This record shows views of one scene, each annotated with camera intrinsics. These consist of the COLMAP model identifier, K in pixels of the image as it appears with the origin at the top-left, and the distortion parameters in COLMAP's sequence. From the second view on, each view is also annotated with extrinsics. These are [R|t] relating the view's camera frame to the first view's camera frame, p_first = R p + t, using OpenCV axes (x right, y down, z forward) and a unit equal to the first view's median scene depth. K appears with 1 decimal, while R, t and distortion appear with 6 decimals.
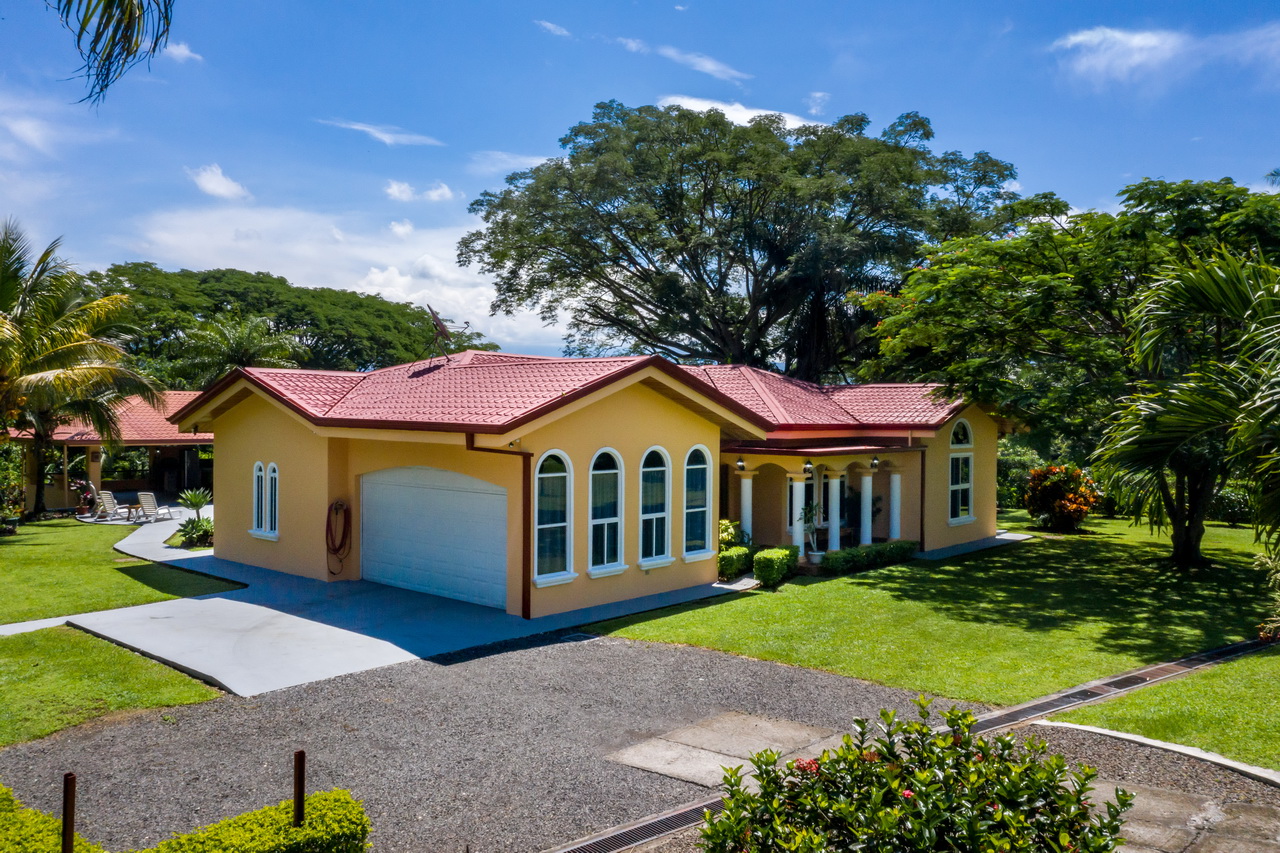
lens RADIAL K [[988.0, 0, 641.3], [0, 988.0, 430.1], [0, 0, 1]] dist [-0.046296, 0.011188]
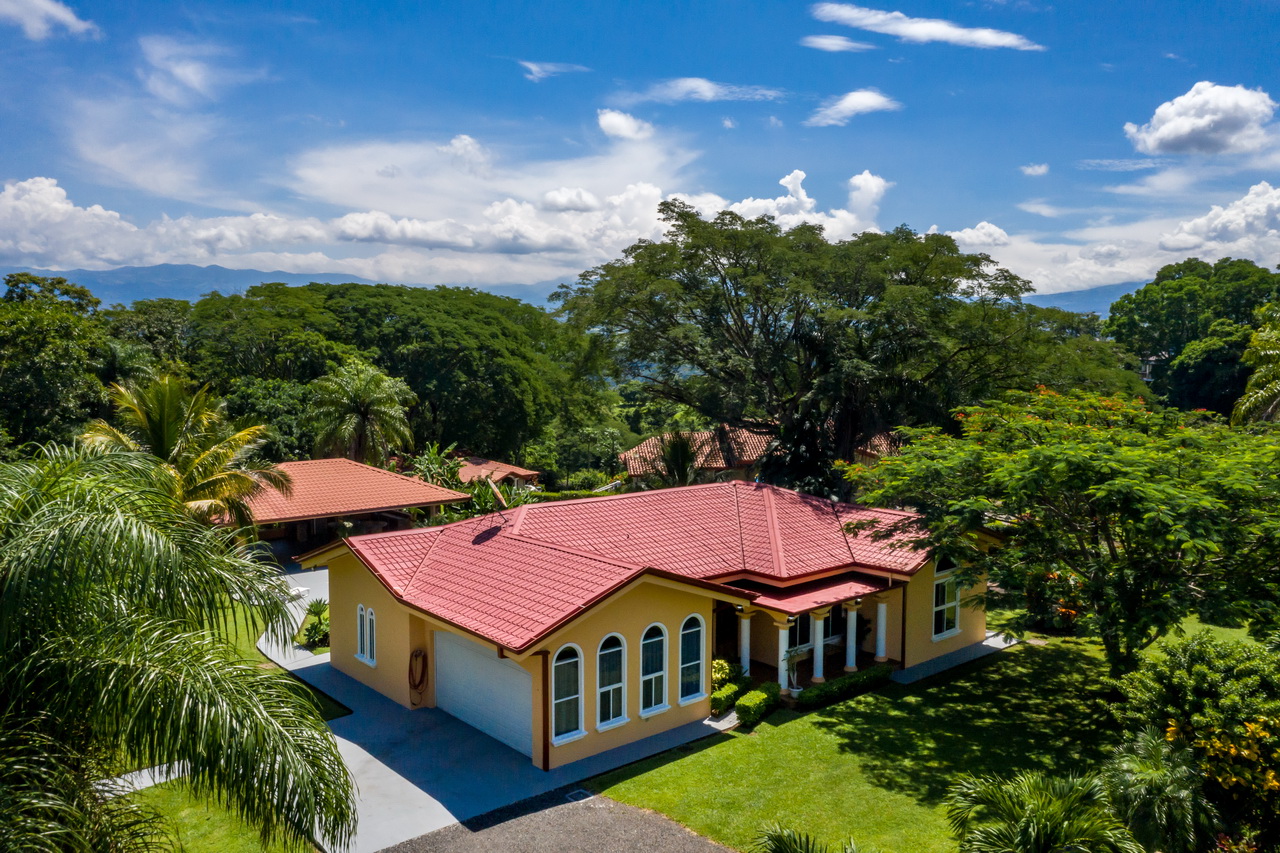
lens RADIAL K [[988.0, 0, 640.9], [0, 988.0, 425.4], [0, 0, 1]] dist [-0.046296, 0.011188]
pose [[0.992644, 0.007076, -0.120863, 0.133523], [-0.000784, 0.998645, 0.052030, -0.272251], [0.121067, -0.051552, 0.991305, -0.231954]]
